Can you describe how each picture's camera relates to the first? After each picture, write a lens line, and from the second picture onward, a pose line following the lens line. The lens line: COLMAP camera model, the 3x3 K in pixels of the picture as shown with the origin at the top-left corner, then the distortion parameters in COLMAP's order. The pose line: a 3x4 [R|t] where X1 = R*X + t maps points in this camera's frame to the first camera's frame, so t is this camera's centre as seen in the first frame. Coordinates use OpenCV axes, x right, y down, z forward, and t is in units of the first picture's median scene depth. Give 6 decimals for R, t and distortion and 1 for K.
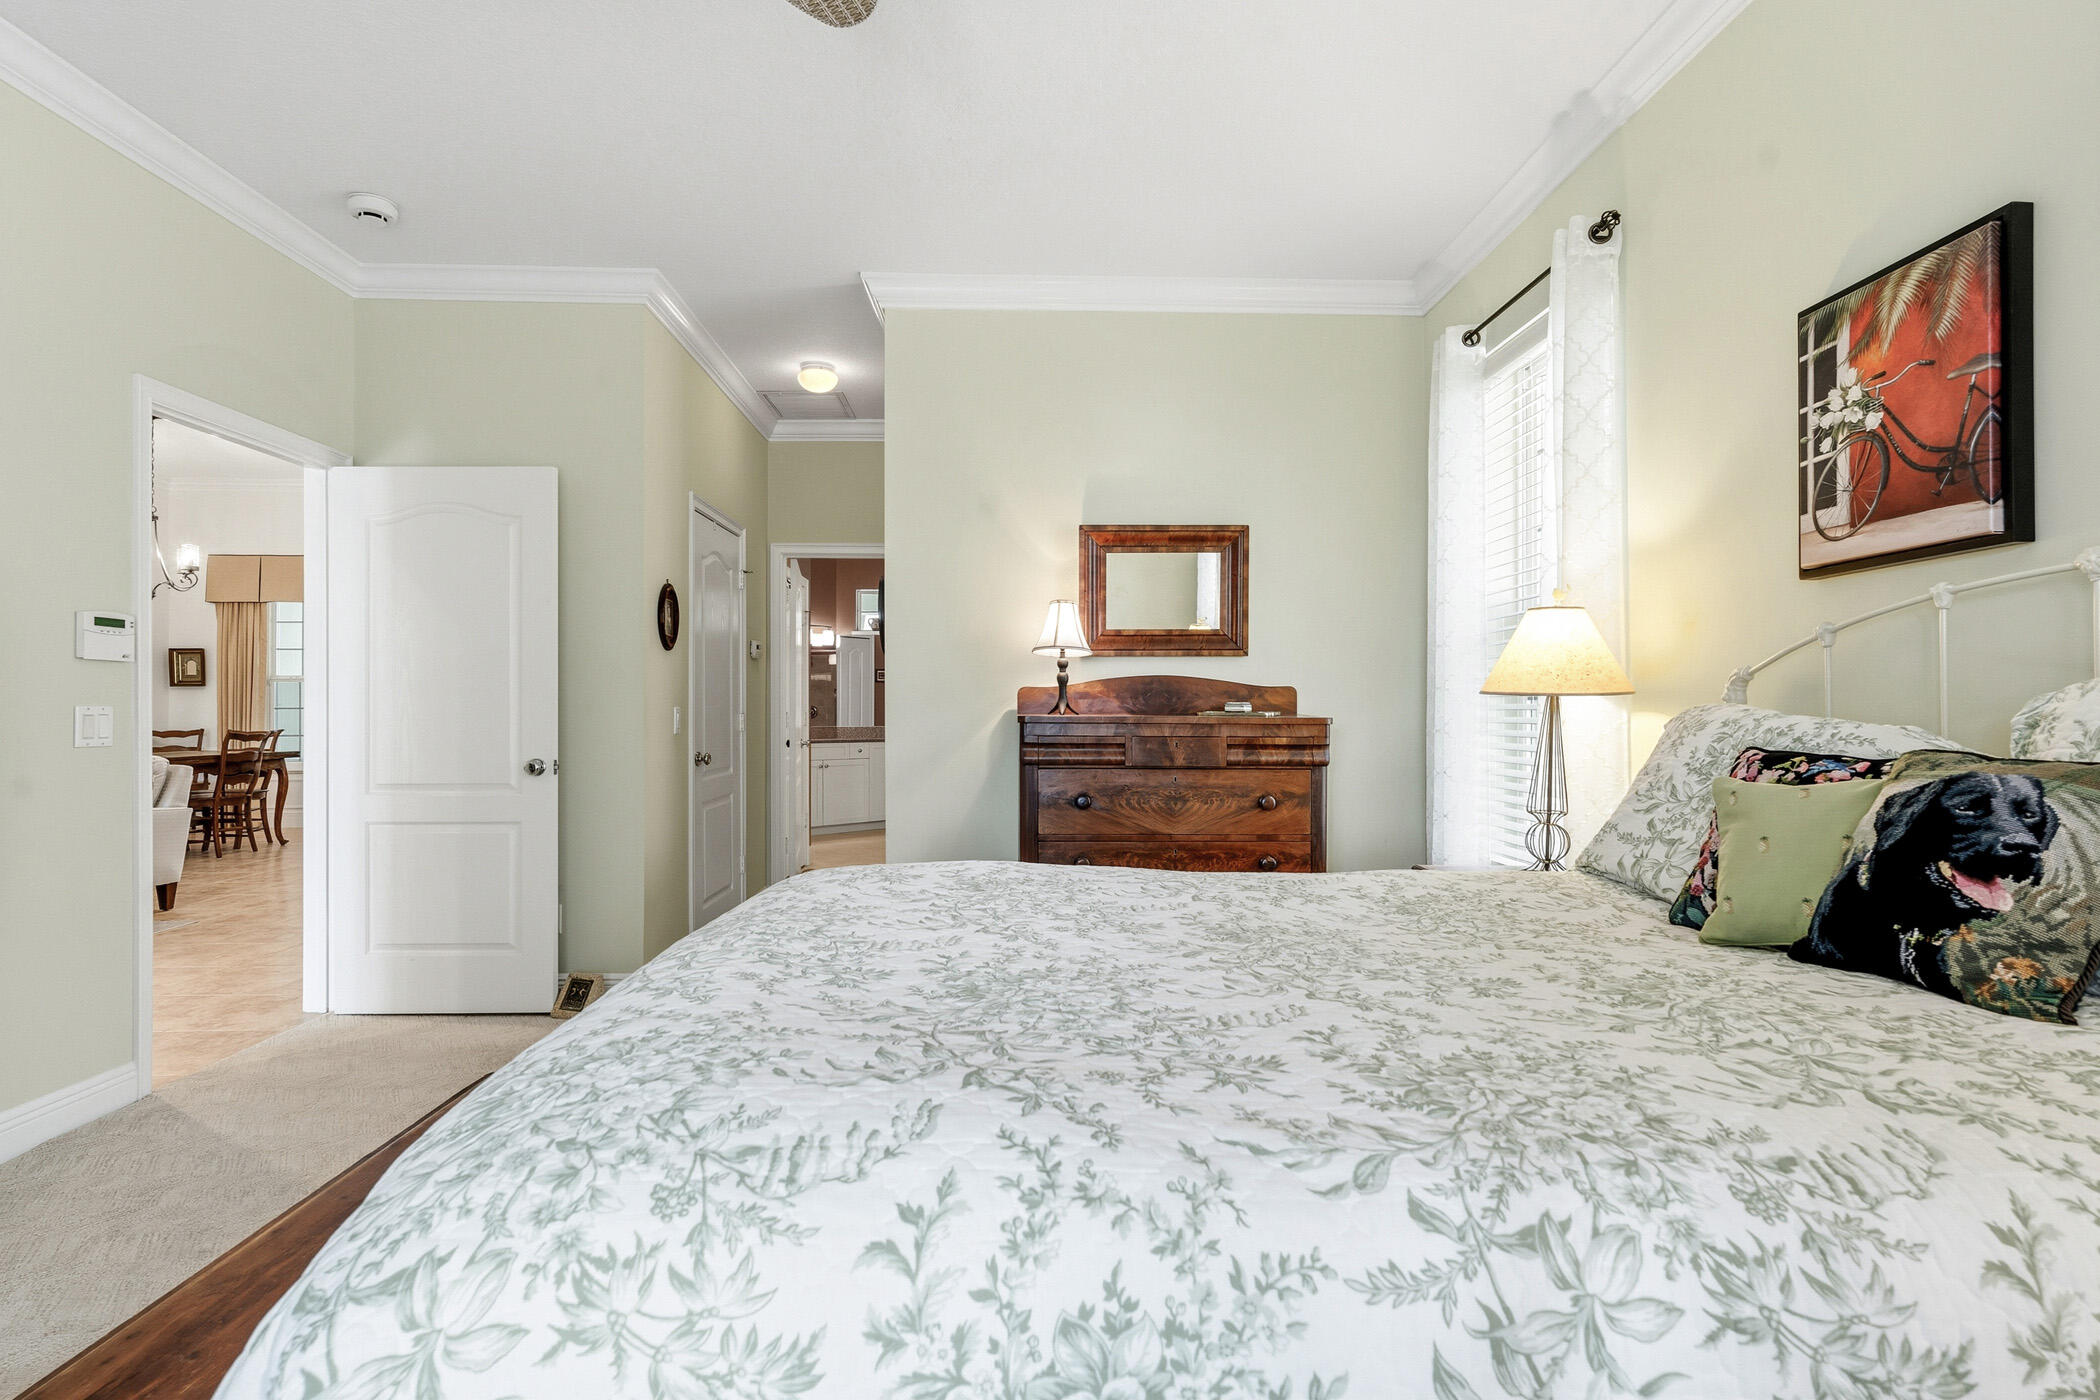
lens RADIAL K [[1017.1, 0, 1053.9], [0, 1017.1, 703.6], [0, 0, 1]] dist [-0.001970, 0.000292]
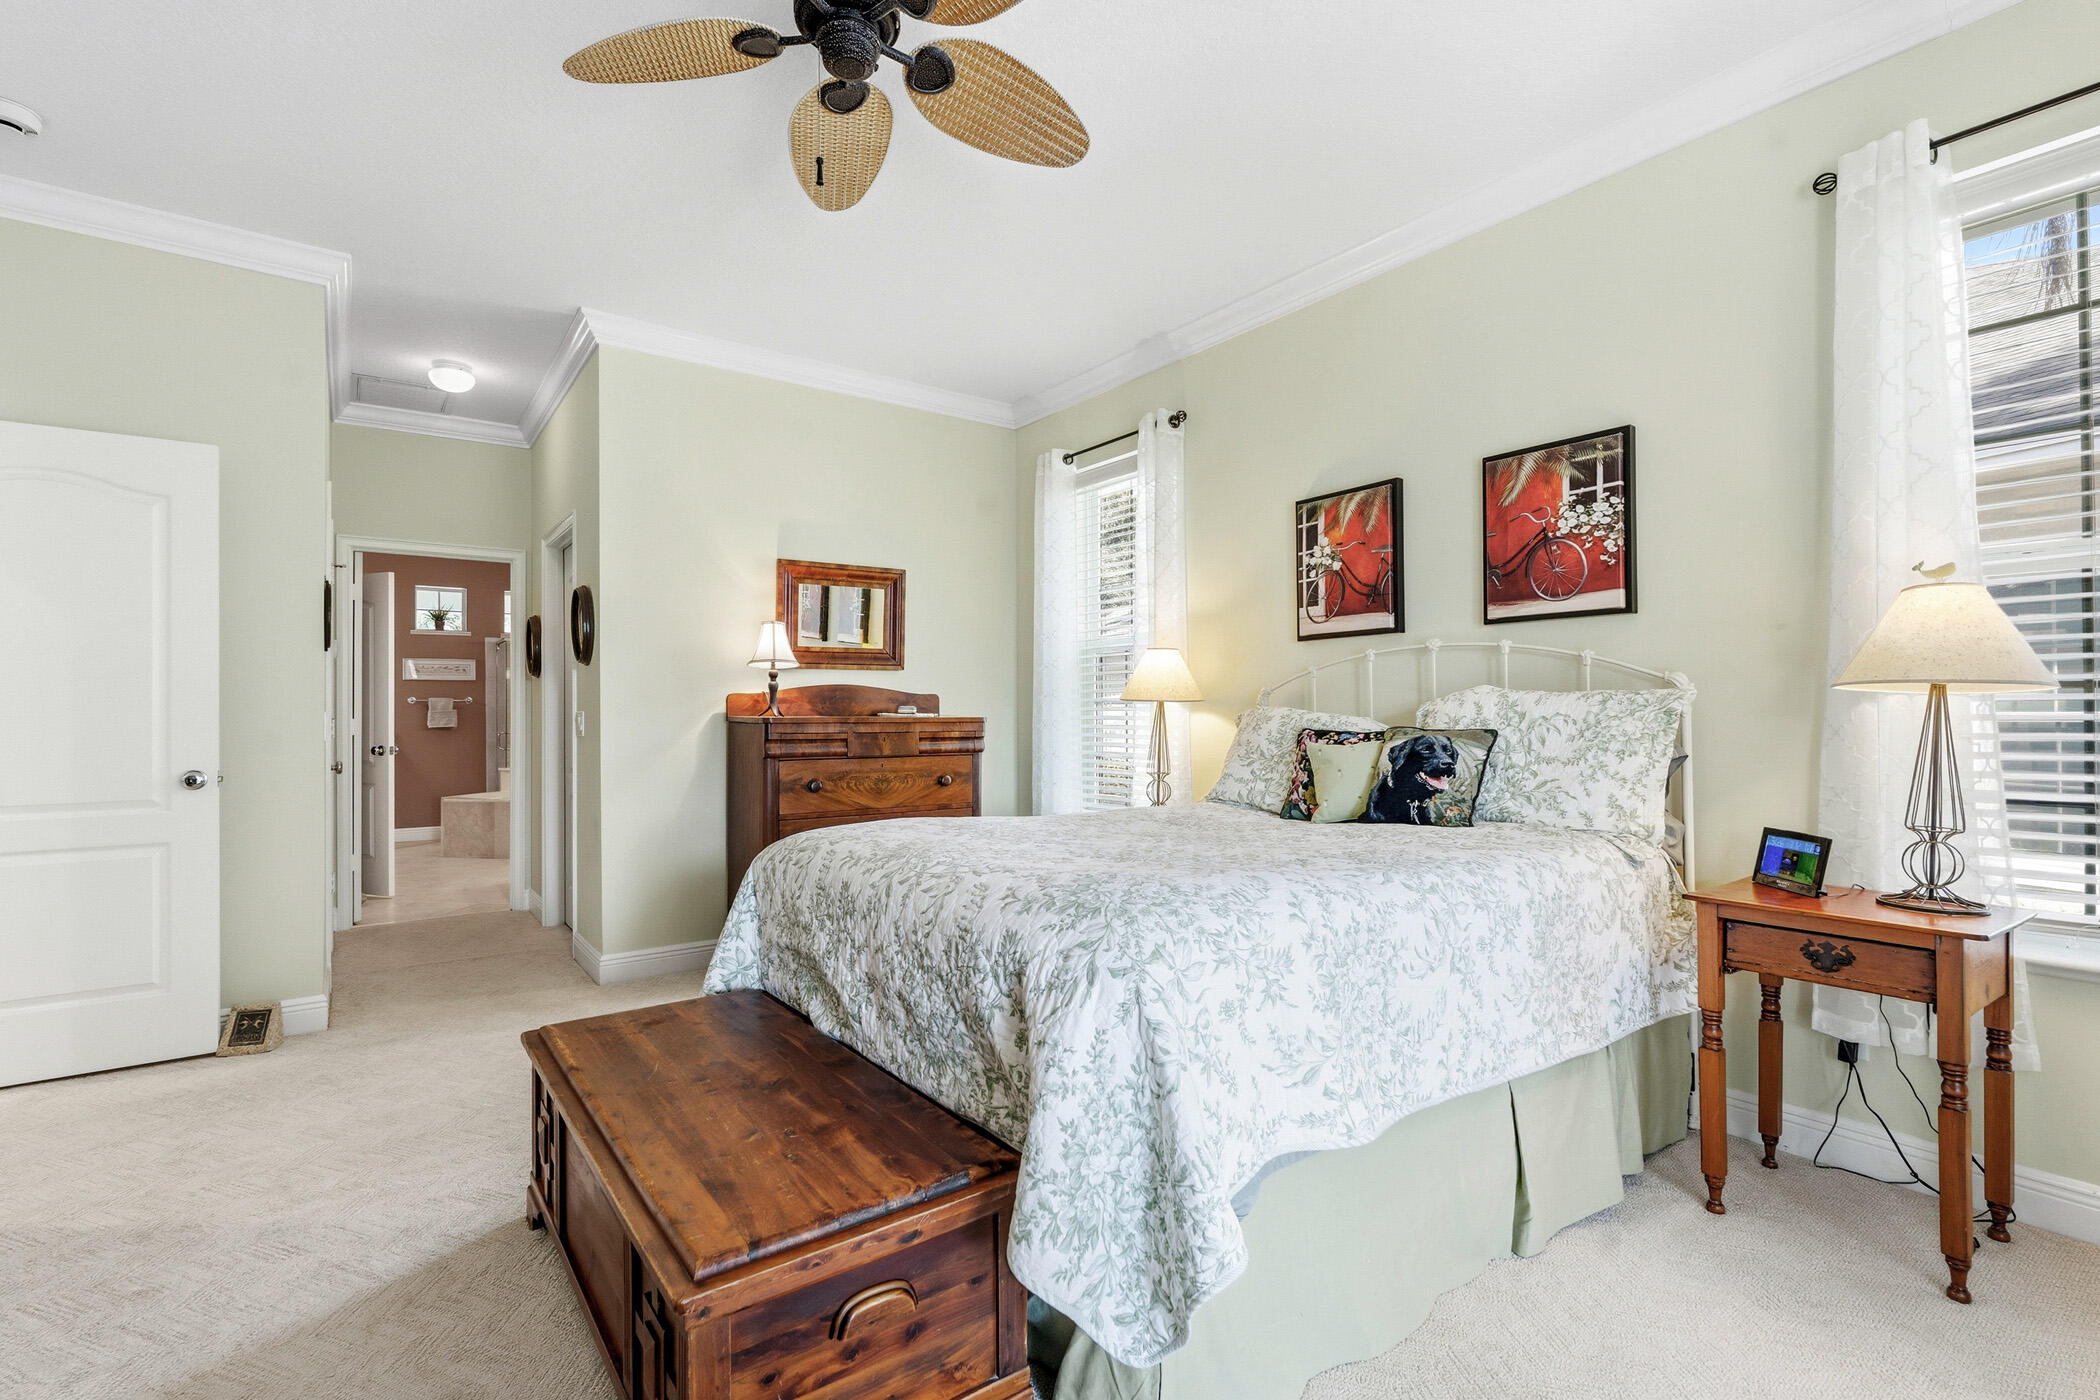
lens RADIAL K [[956.5, 0, 1055.2], [0, 956.5, 695.6], [0, 0, 1]] dist [0.000375, -0.000179]
pose [[0.823383, 0.004398, 0.567469, -0.661088], [0.001956, 0.999942, -0.010589, -0.002181], [-0.567483, 0.009829, 0.823327, -0.219180]]
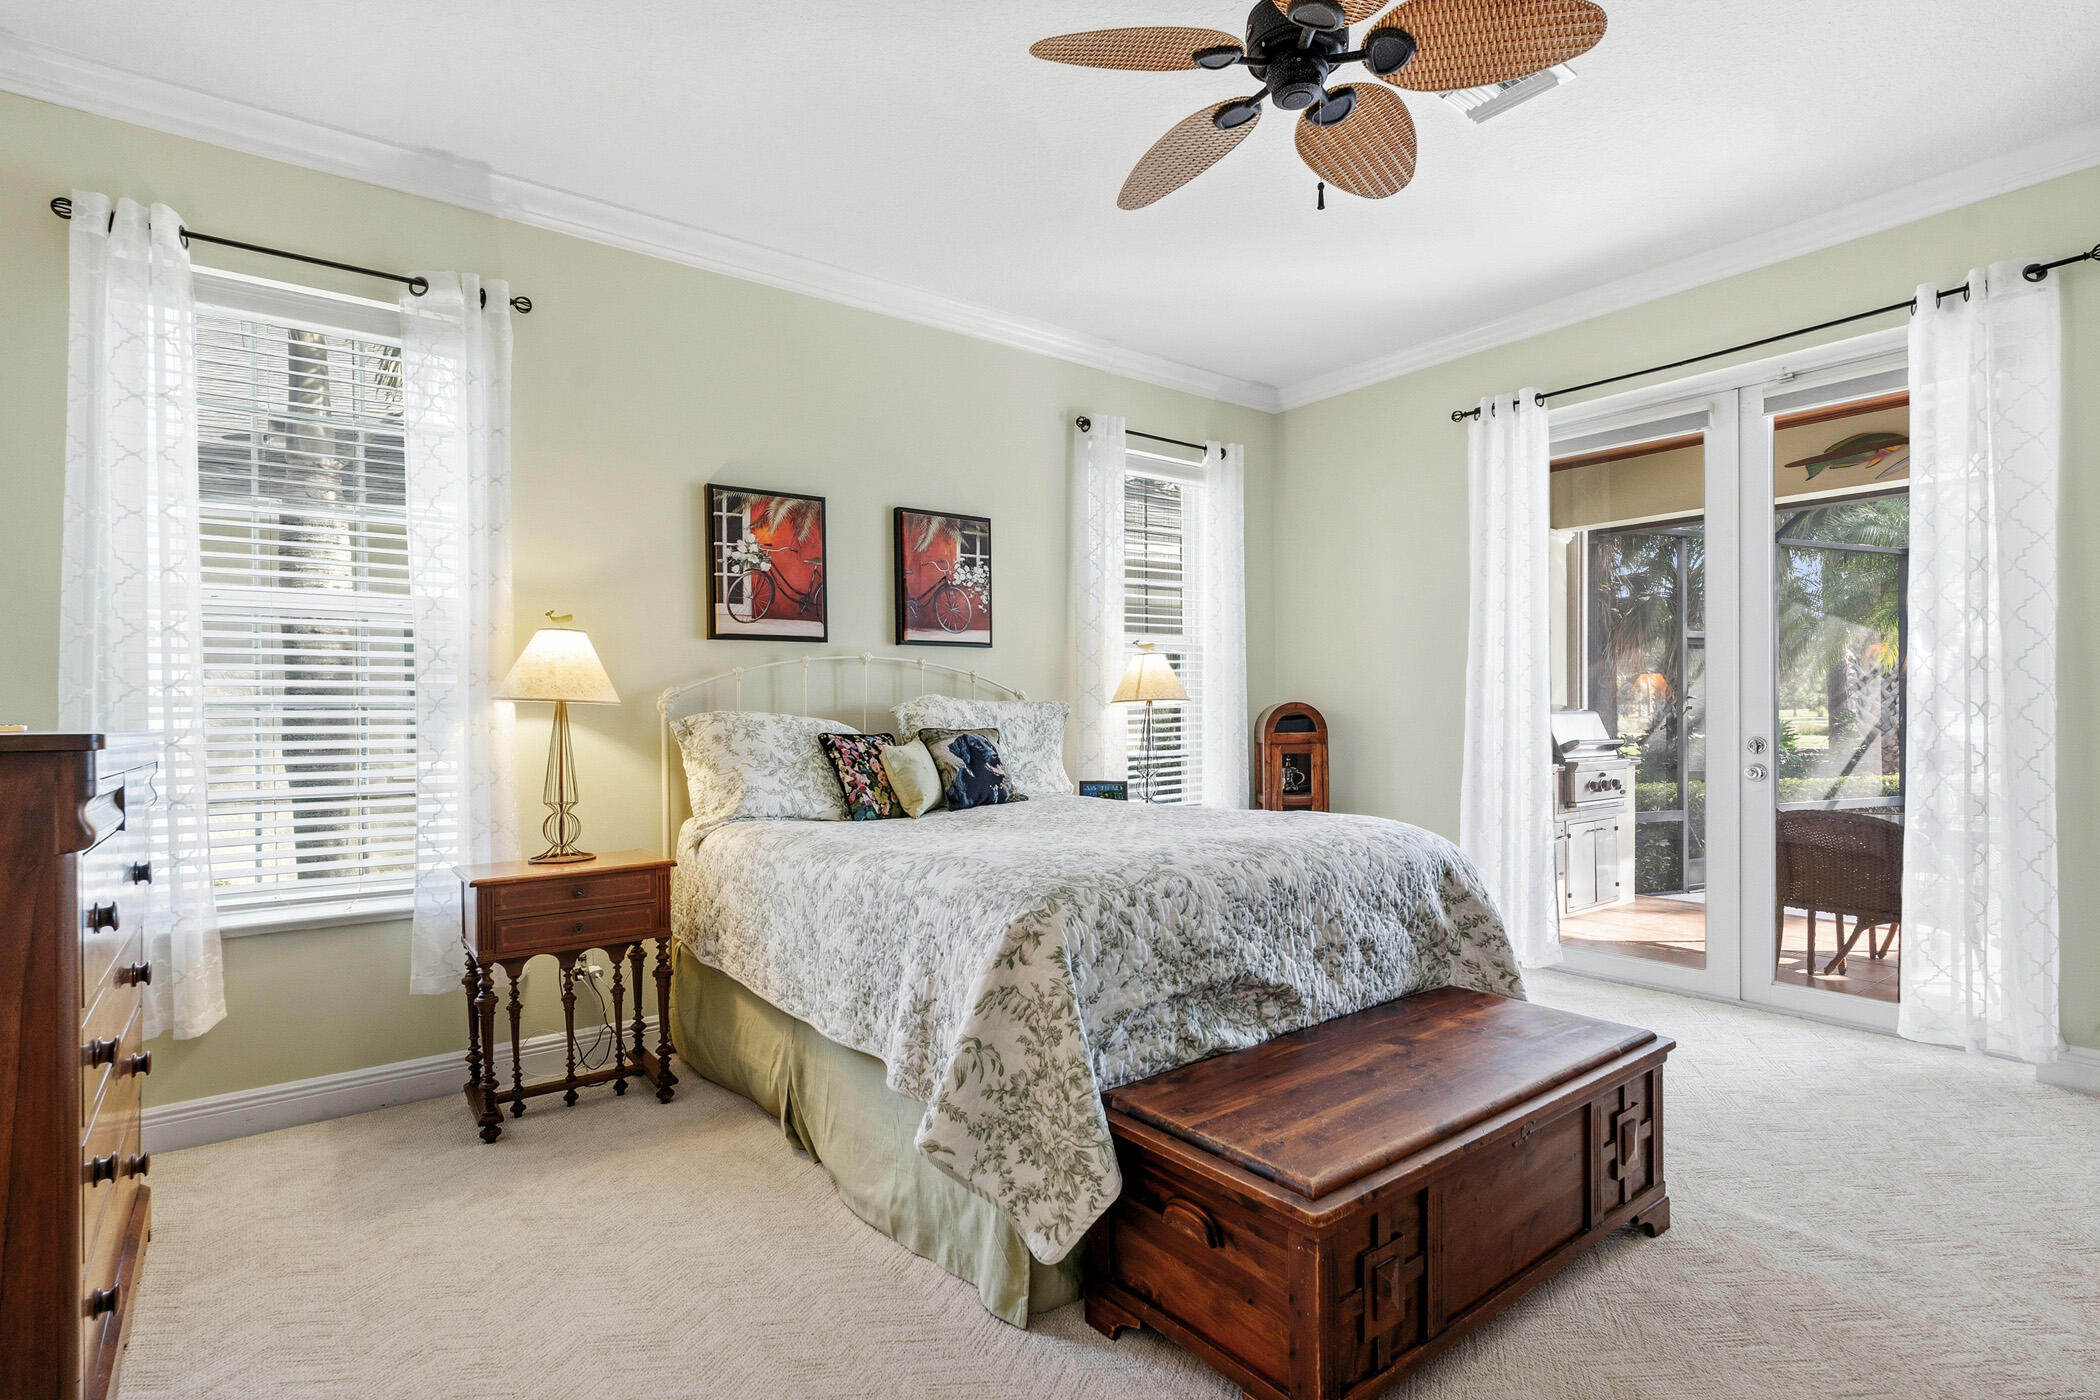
lens RADIAL K [[1017.1, 0, 1056.3], [0, 1017.1, 714.8], [0, 0, 1]] dist [-0.001970, 0.000292]
pose [[-0.578679, -0.000057, 0.815555, -1.015869], [0.001046, 0.999999, 0.000813, 0.005544], [-0.815554, 0.001323, -0.578679, 1.527266]]
